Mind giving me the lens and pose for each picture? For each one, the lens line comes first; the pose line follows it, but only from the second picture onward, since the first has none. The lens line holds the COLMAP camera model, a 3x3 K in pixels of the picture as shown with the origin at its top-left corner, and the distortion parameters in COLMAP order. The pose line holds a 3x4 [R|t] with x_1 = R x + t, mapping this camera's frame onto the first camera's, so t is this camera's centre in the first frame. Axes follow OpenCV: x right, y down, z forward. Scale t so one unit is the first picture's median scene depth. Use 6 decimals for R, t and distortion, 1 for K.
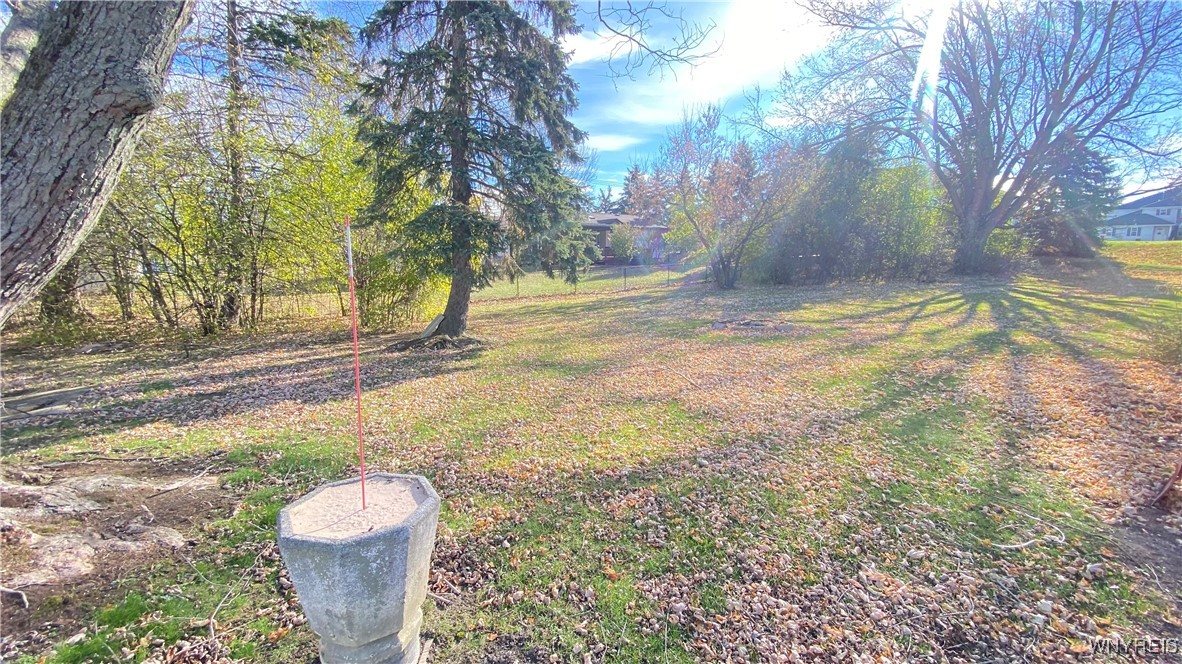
lens RADIAL K [[476.9, 0, 591.0], [0, 476.9, 332.0], [0, 0, 1]] dist [0.014482, -0.018632]
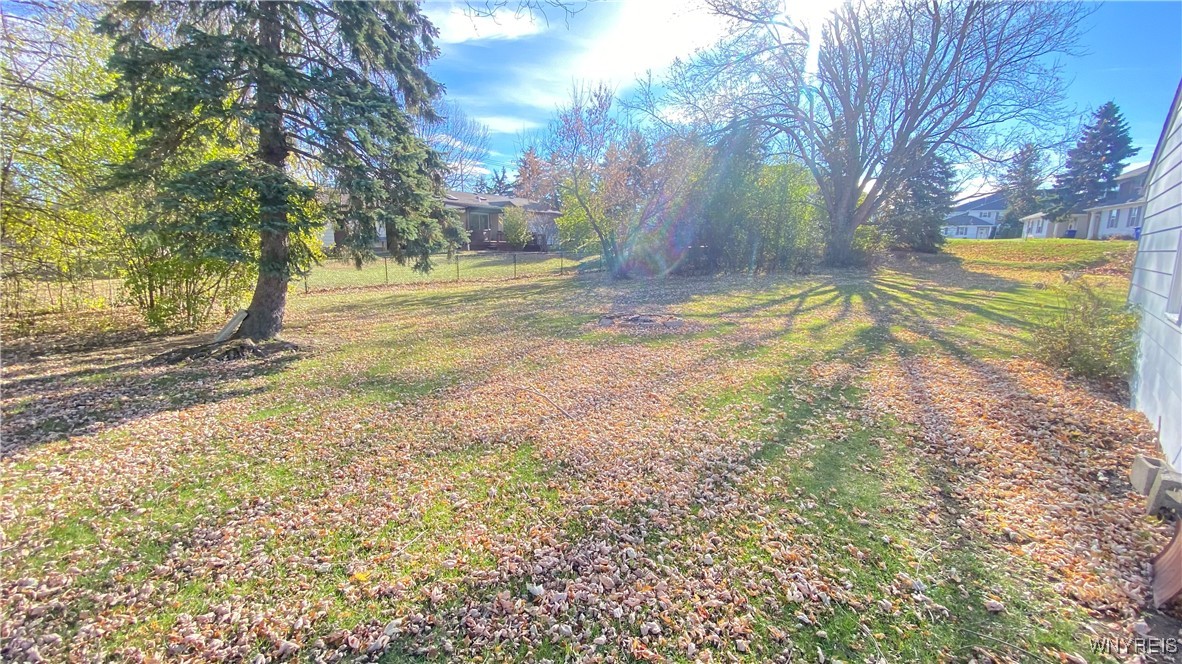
lens RADIAL K [[474.7, 0, 591.0], [0, 474.7, 332.0], [0, 0, 1]] dist [0.034860, -0.030414]
pose [[0.978484, -0.011648, 0.205995, 0.042956], [0.005880, 0.999574, 0.028593, -0.014314], [-0.206240, -0.026767, 0.978135, 0.097035]]
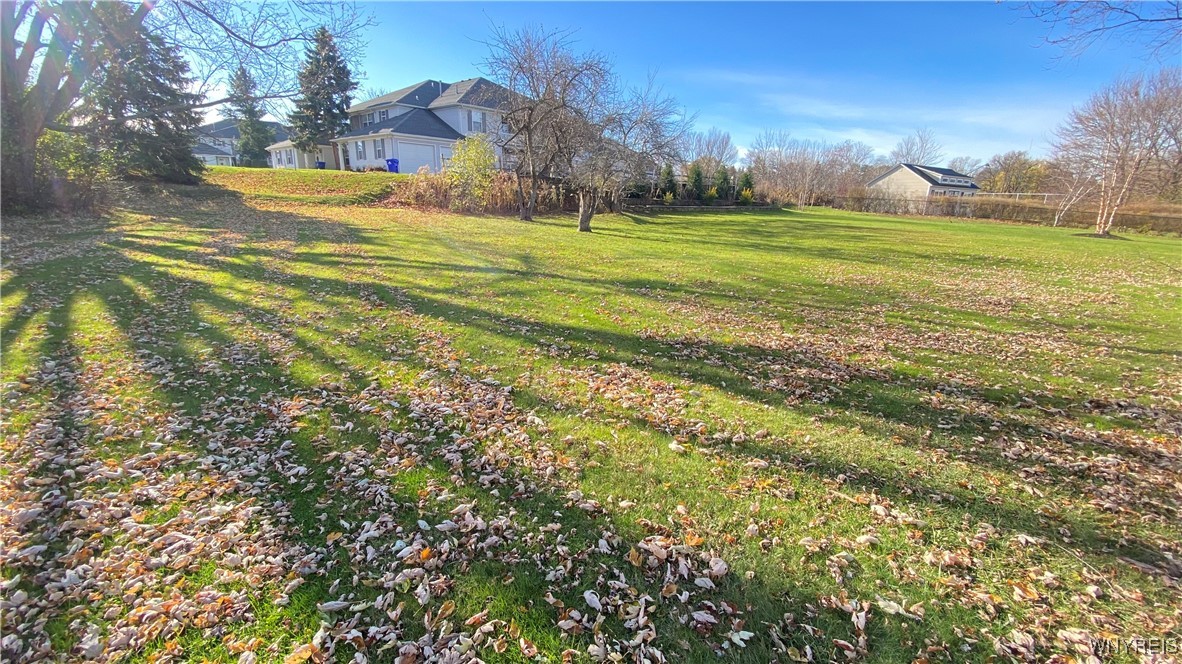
lens RADIAL K [[476.9, 0, 591.0], [0, 476.9, 332.0], [0, 0, 1]] dist [0.014482, -0.018632]
pose [[0.043361, -0.266157, 0.962954, 0.505043], [0.127867, 0.957412, 0.258867, -0.085499], [-0.990843, 0.111905, 0.075547, 0.616936]]
